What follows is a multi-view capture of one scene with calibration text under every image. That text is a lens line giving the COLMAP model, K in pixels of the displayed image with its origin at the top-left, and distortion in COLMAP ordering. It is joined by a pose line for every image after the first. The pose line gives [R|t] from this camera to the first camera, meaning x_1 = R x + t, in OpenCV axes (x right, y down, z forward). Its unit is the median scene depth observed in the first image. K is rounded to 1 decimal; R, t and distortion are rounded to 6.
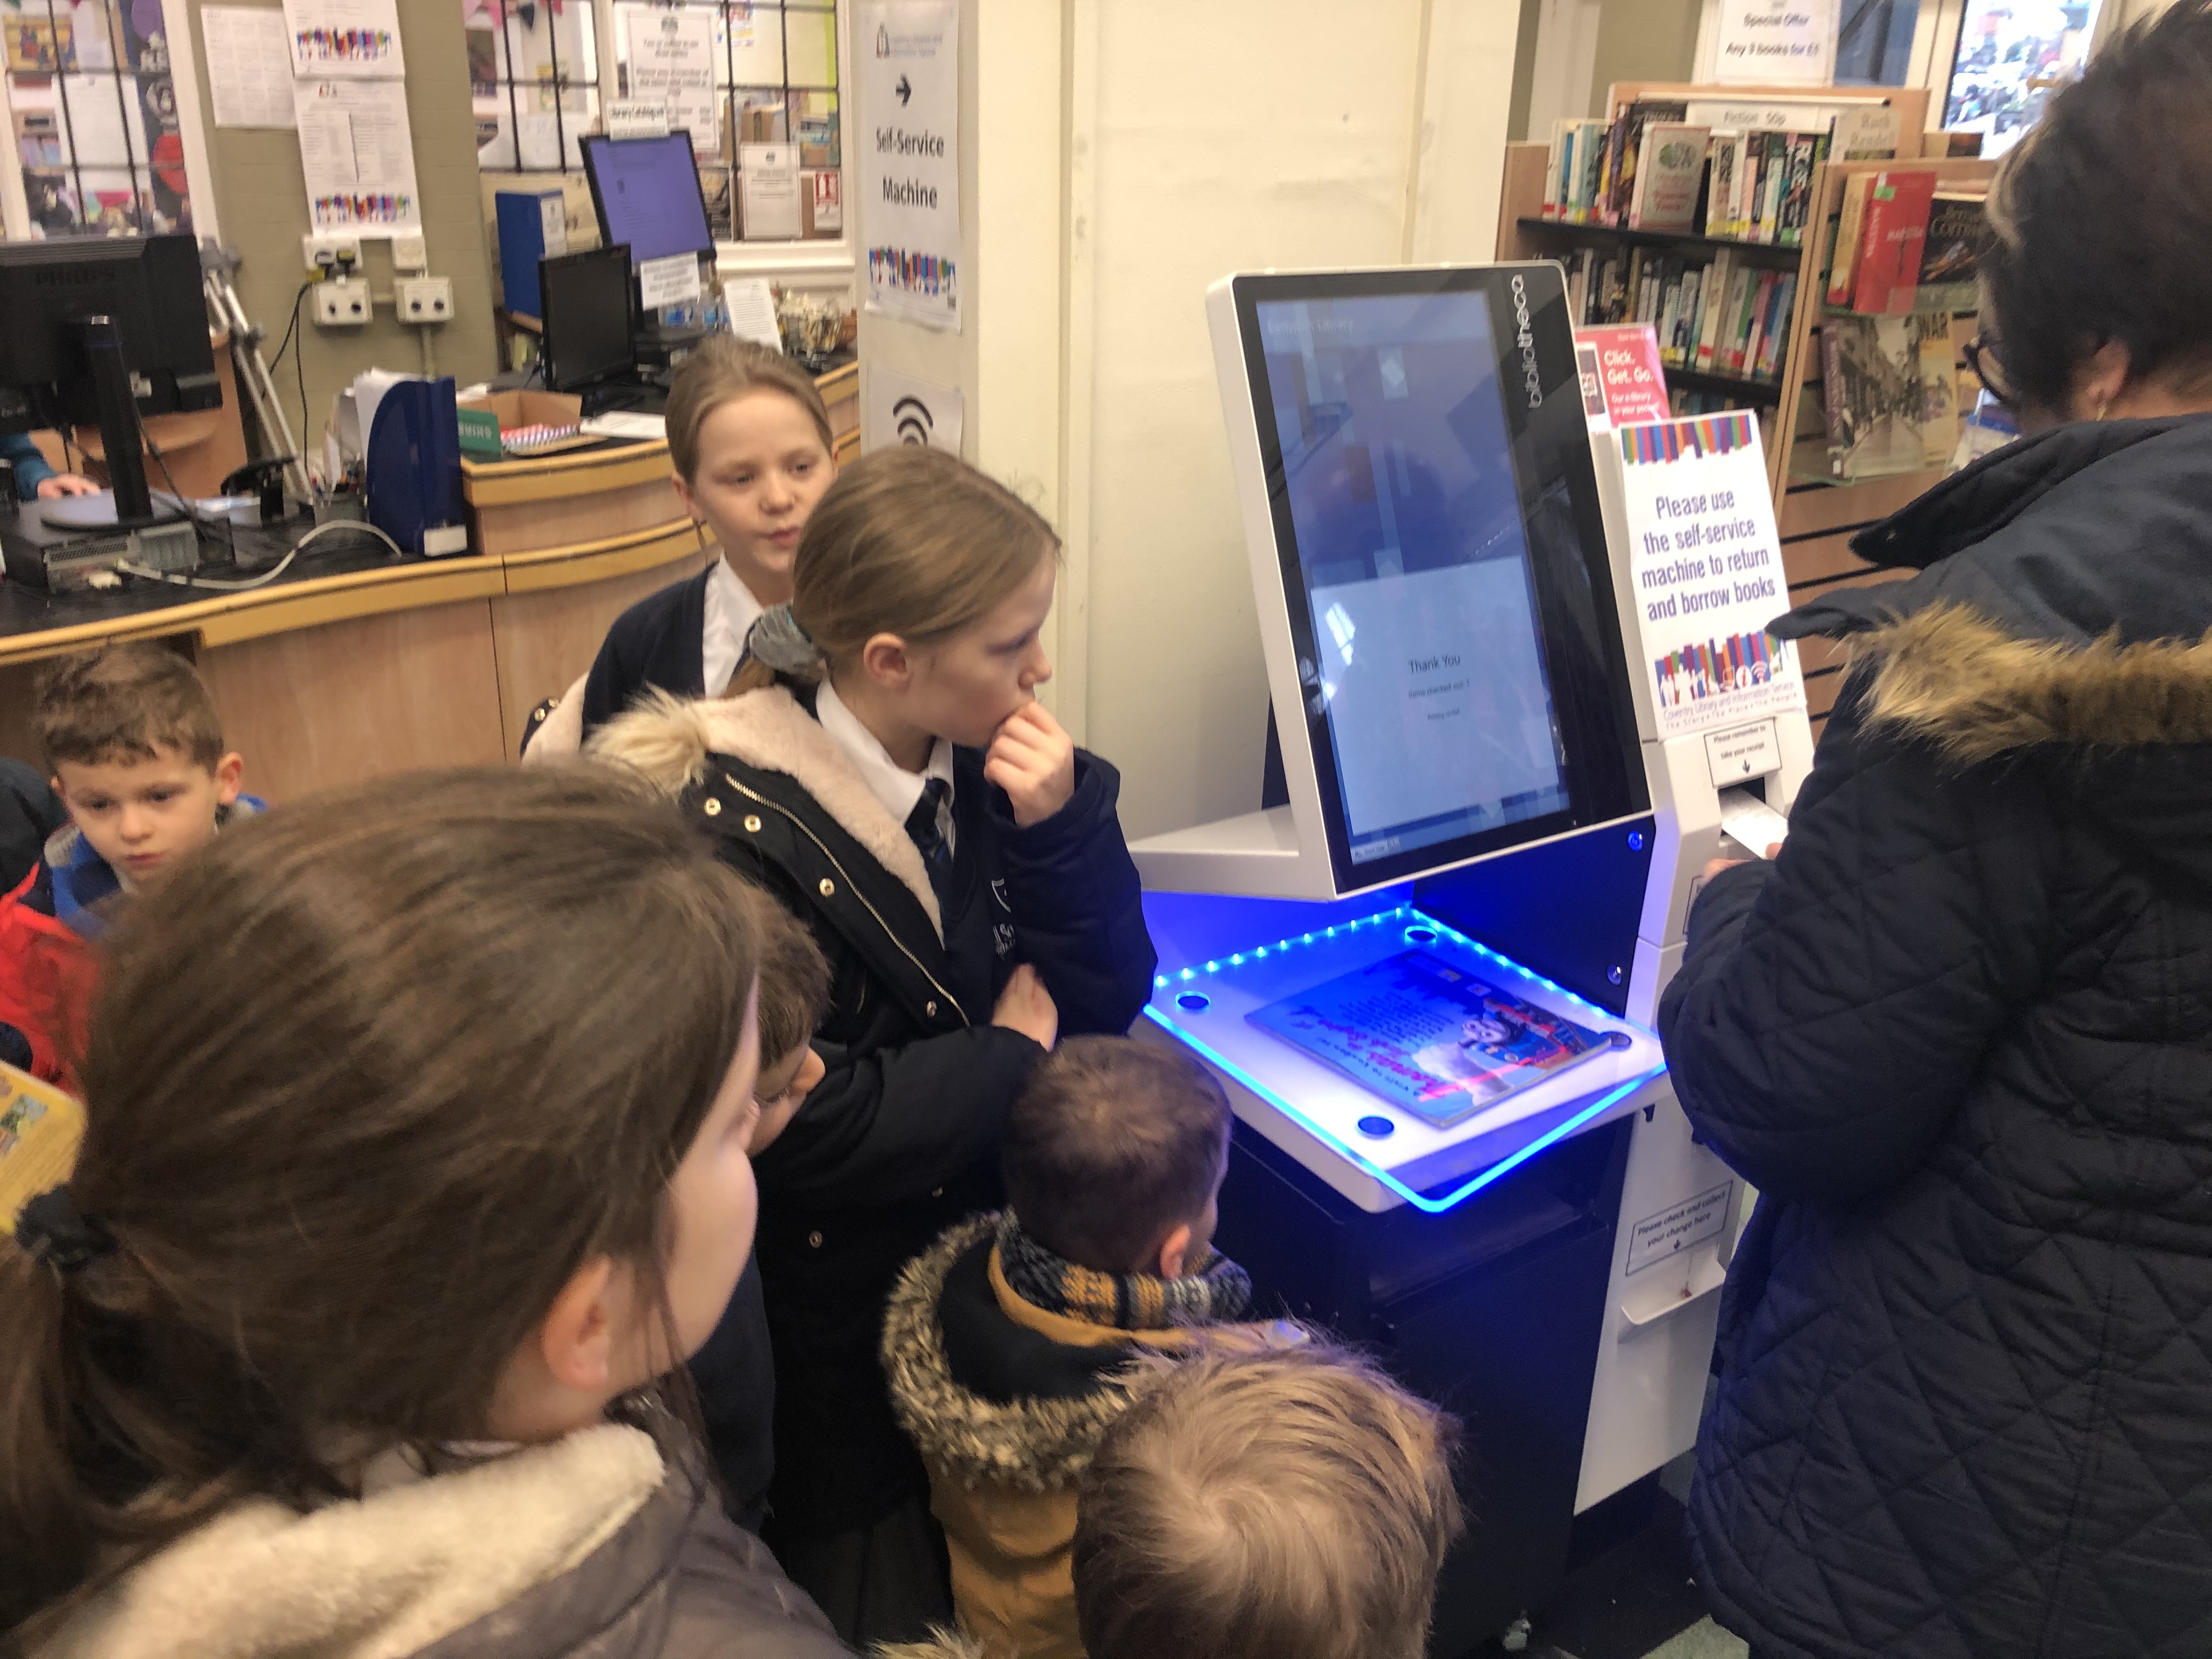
lens RADIAL K [[1783.3, 0, 1109.6], [0, 1783.3, 823.9], [0, 0, 1]] dist [0.002054, 0.003487]
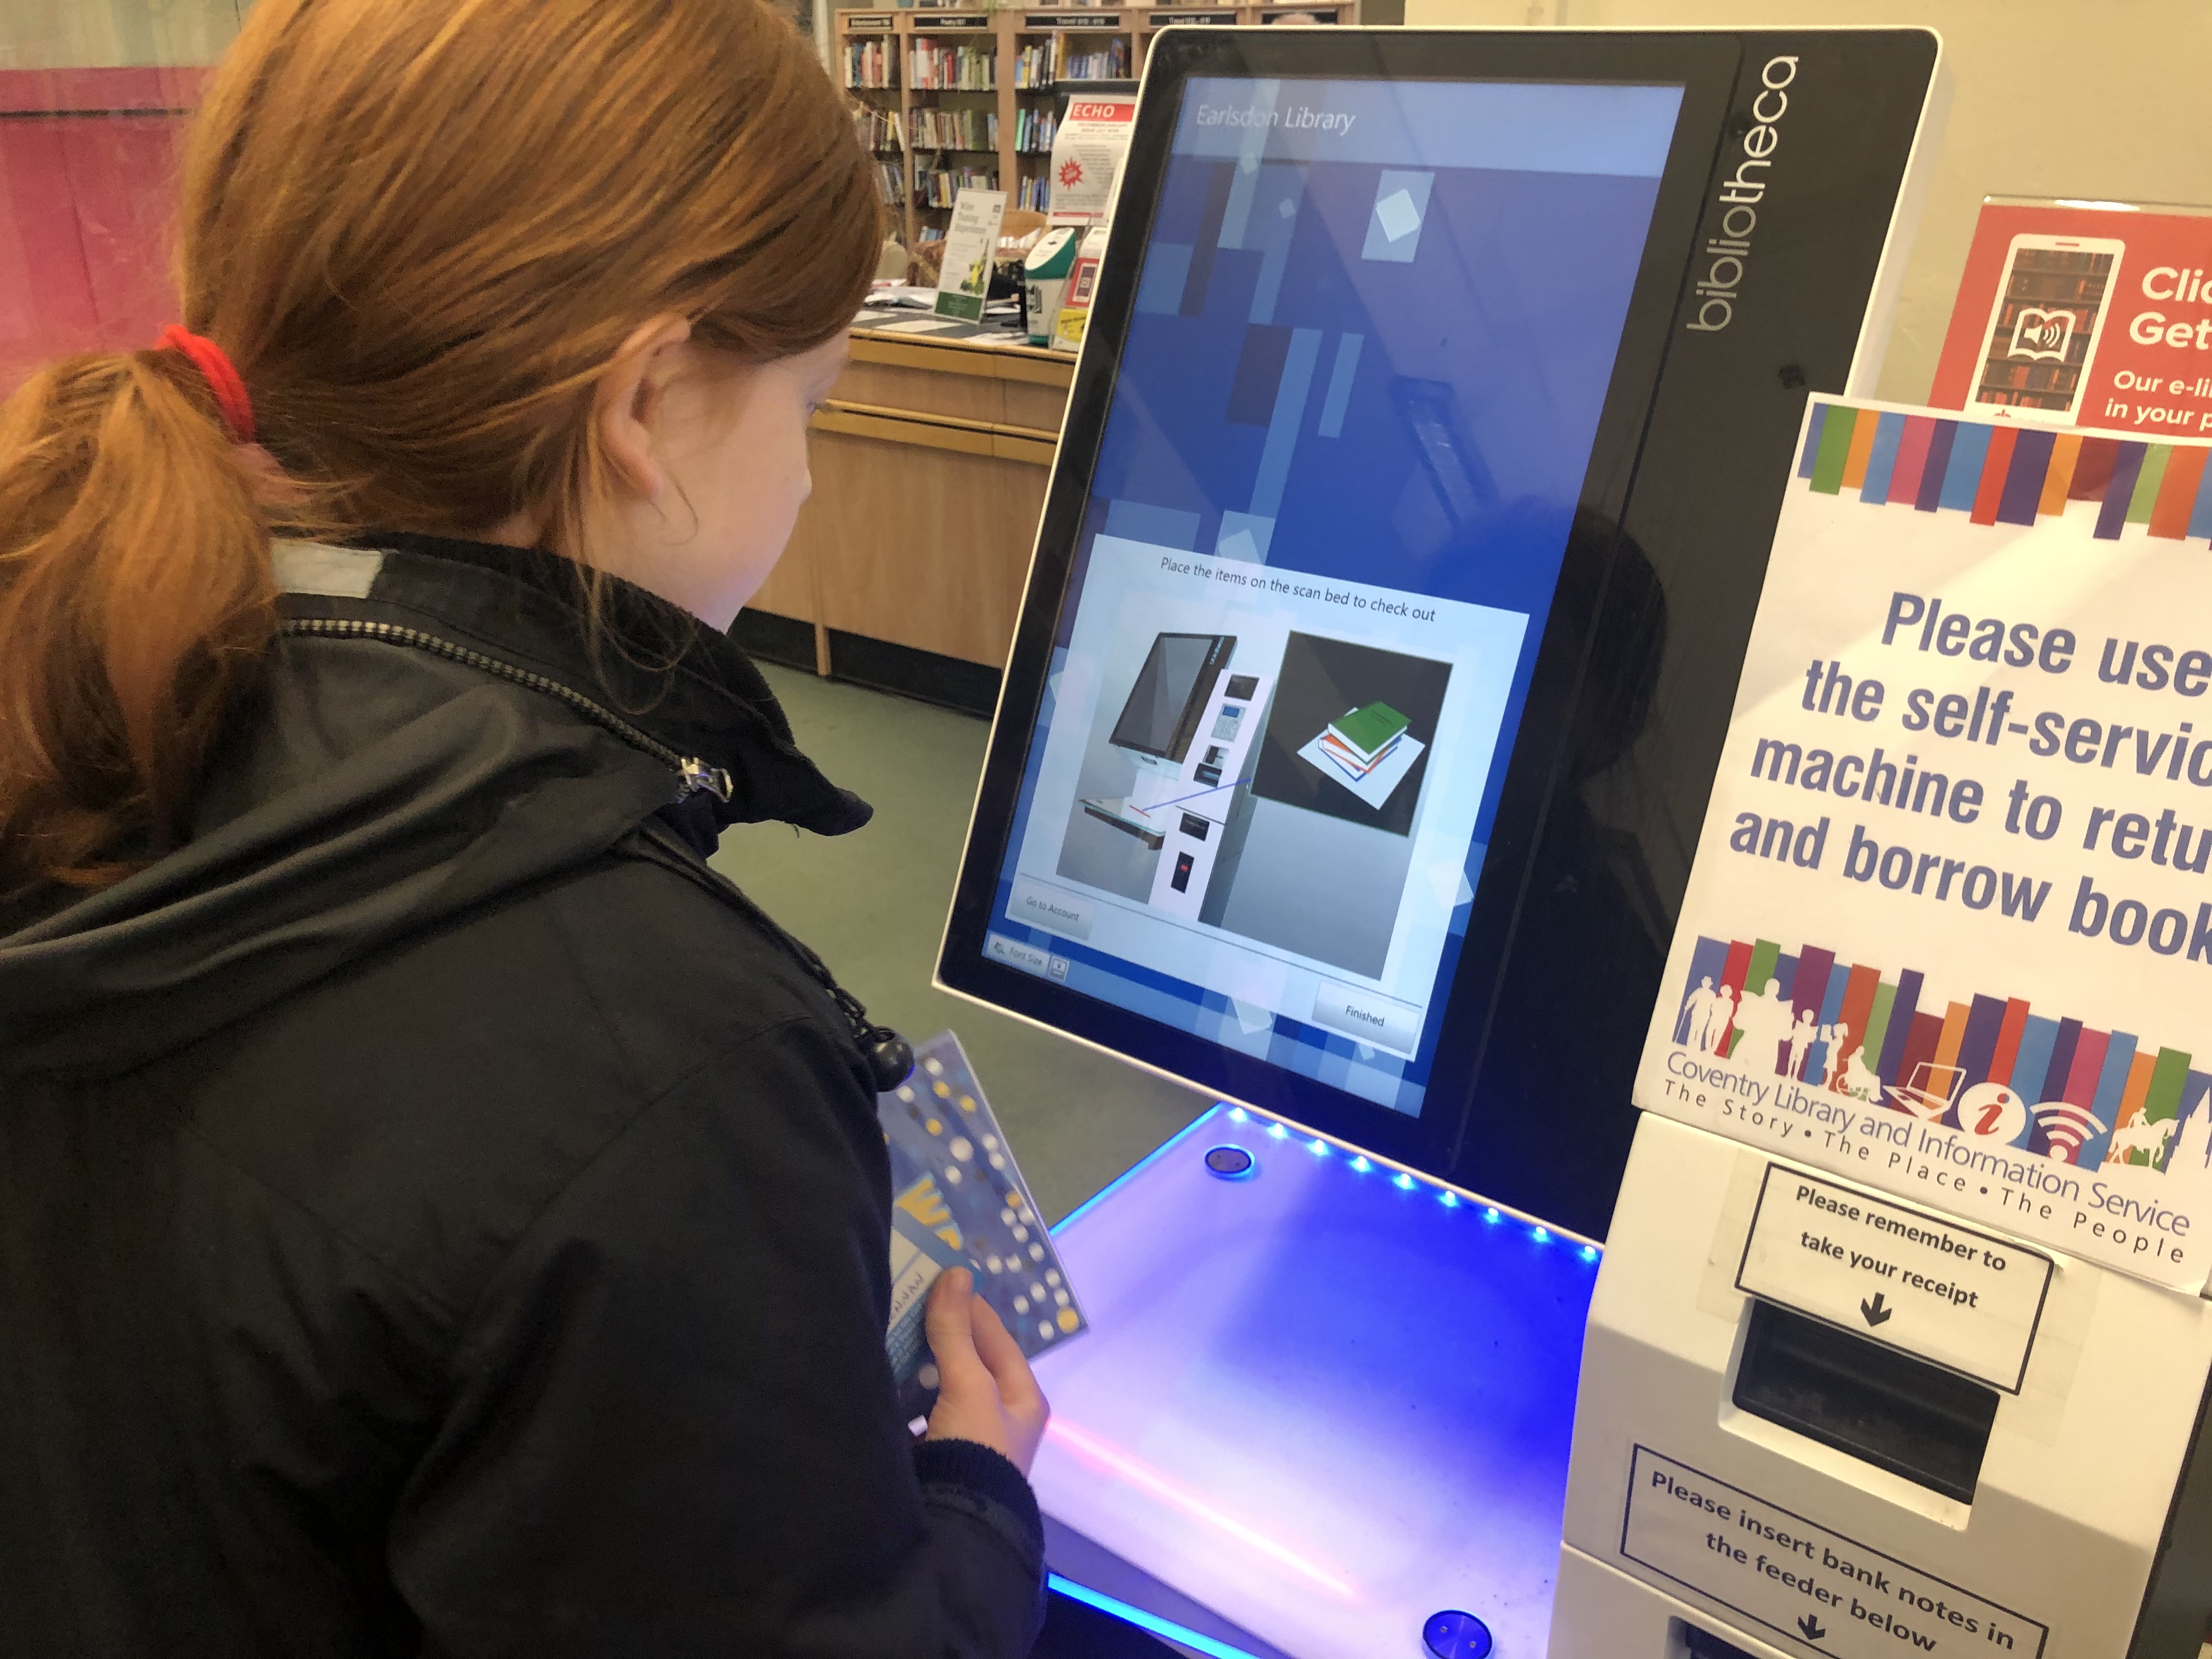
lens RADIAL K [[1783.3, 0, 1109.6], [0, 1783.3, 823.9], [0, 0, 1]] dist [0.002054, 0.003487]
pose [[0.341103, 0.342840, -0.875277, 0.620958], [-0.369211, 0.905155, 0.210658, -0.152962], [0.864484, 0.251306, 0.435331, 0.670770]]
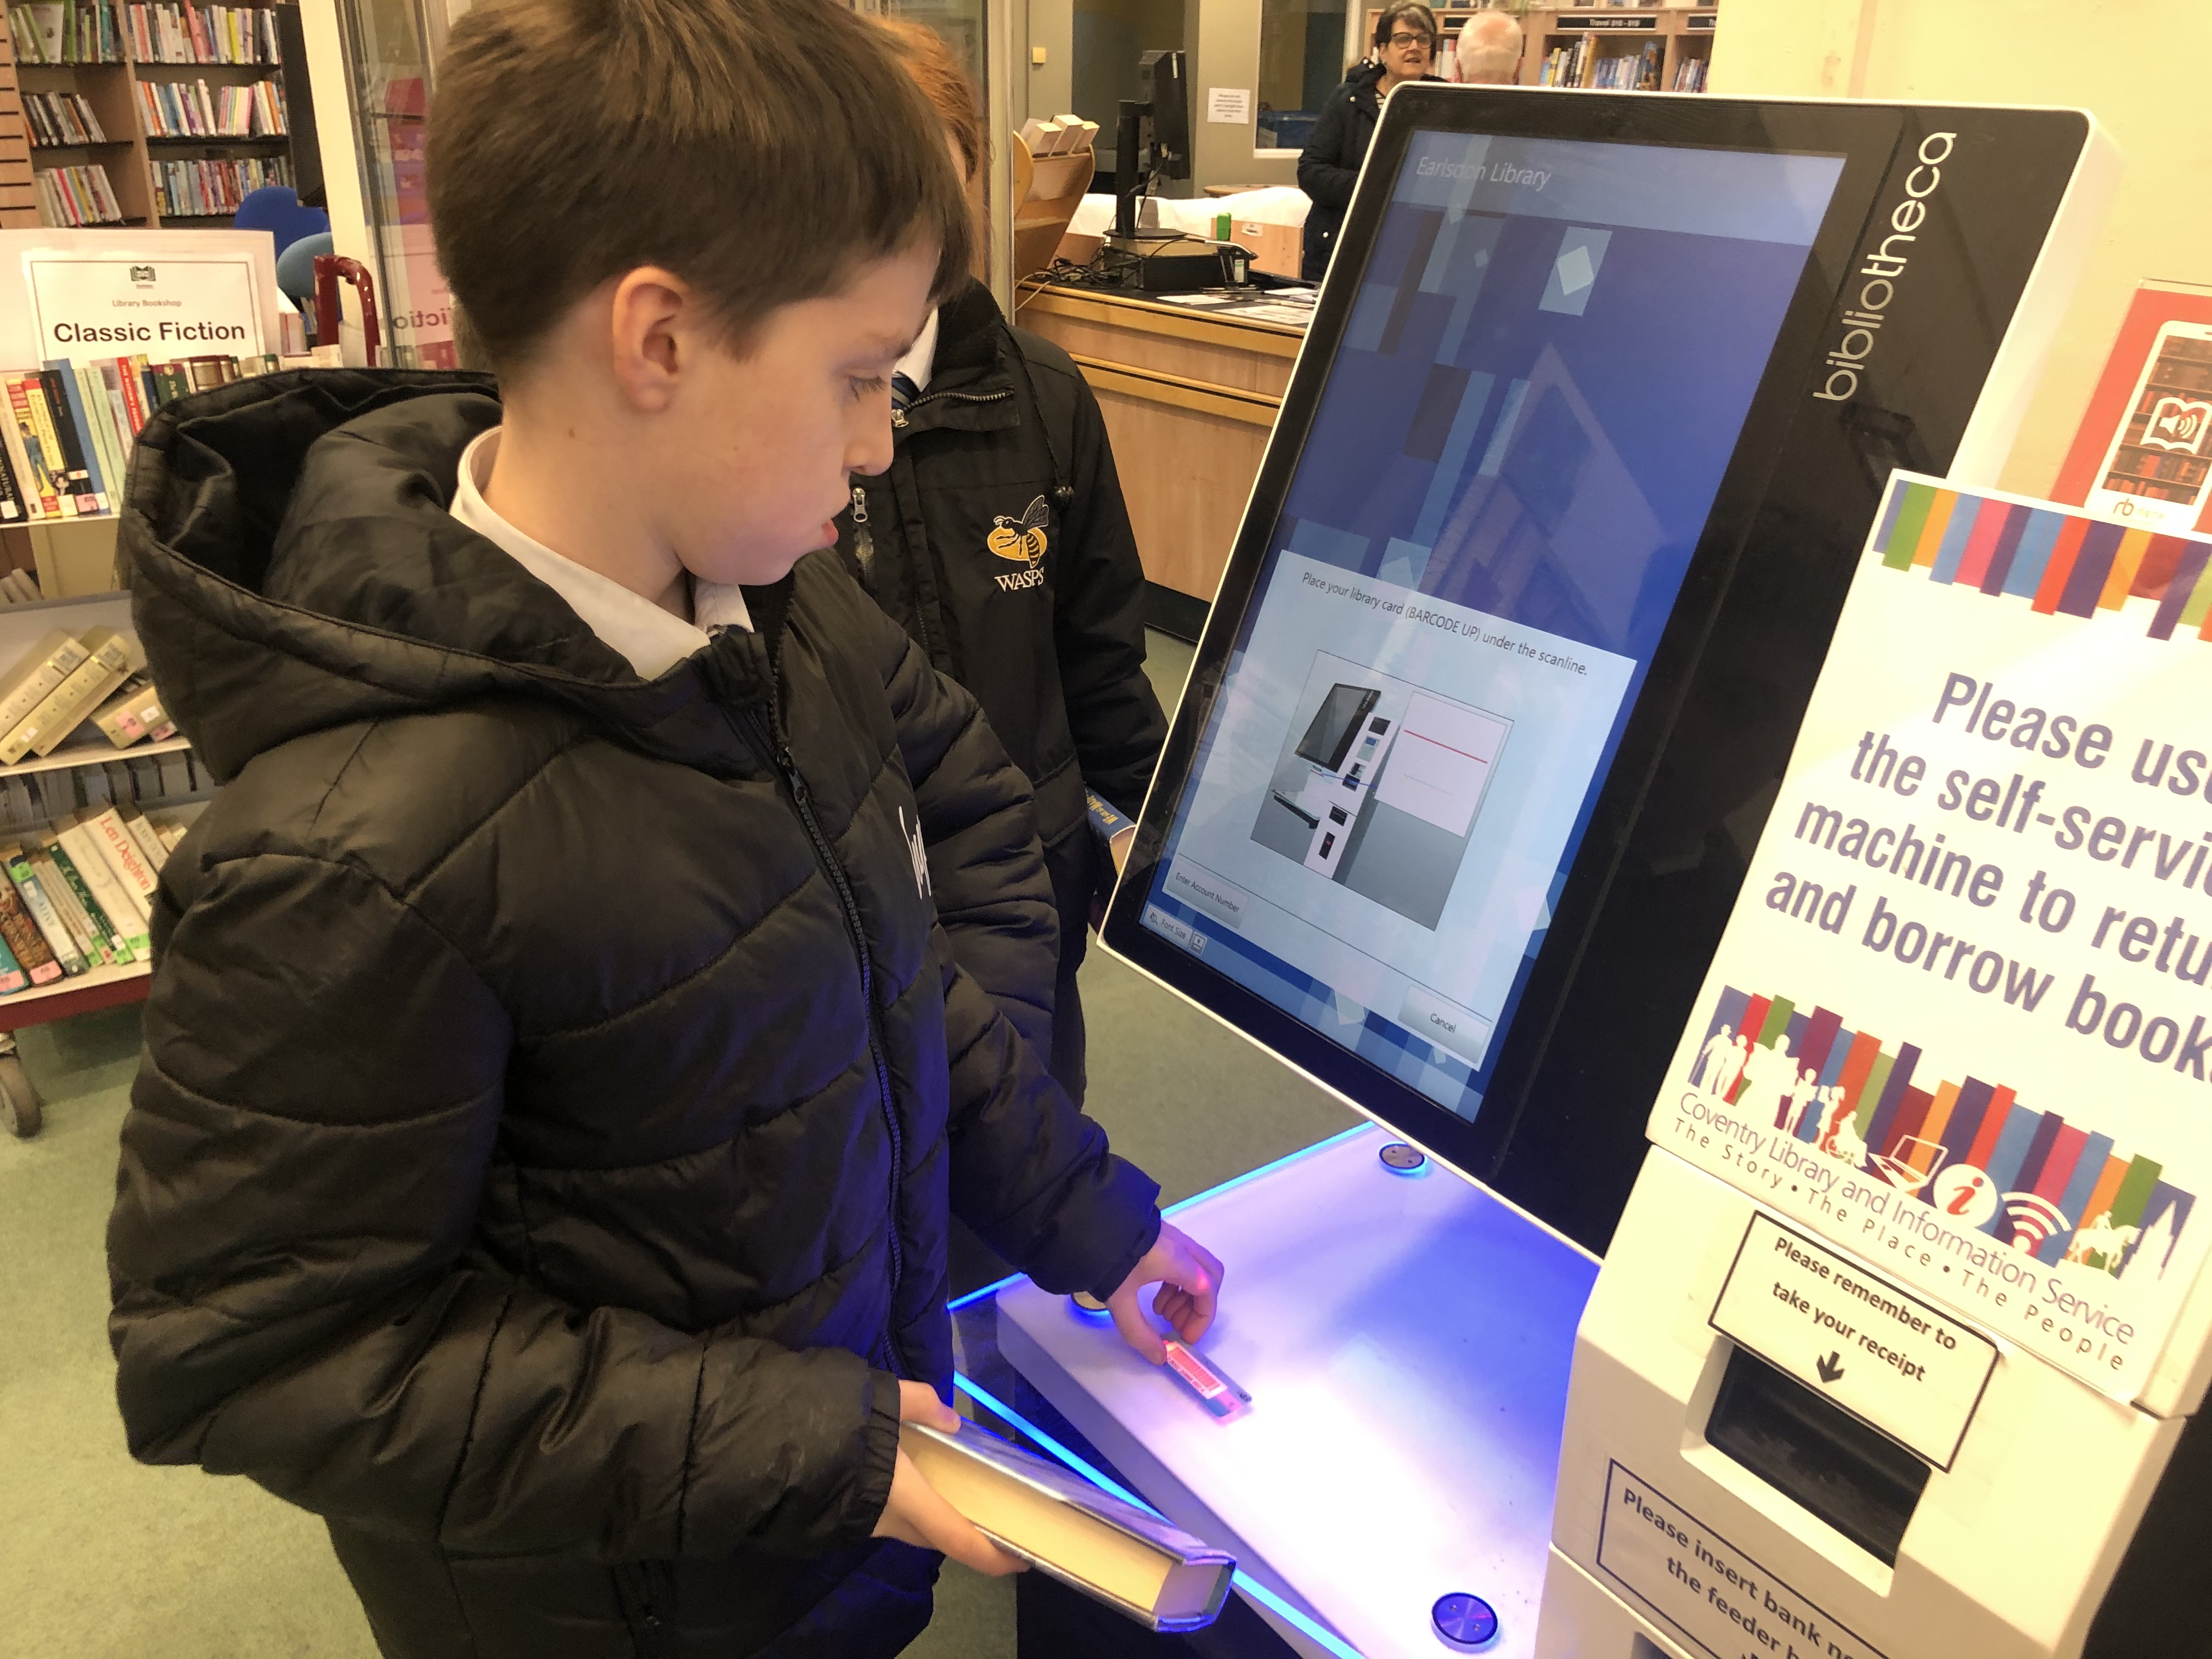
lens RADIAL K [[1769.0, 0, 1106.0], [0, 1769.0, 829.5], [0, 0, 1]] dist [0.004537, 0.005917]
pose [[0.067212, 0.373836, -0.925056, 0.686035], [-0.408445, 0.856214, 0.316339, -0.200282], [0.910305, 0.356573, 0.210239, 0.740453]]
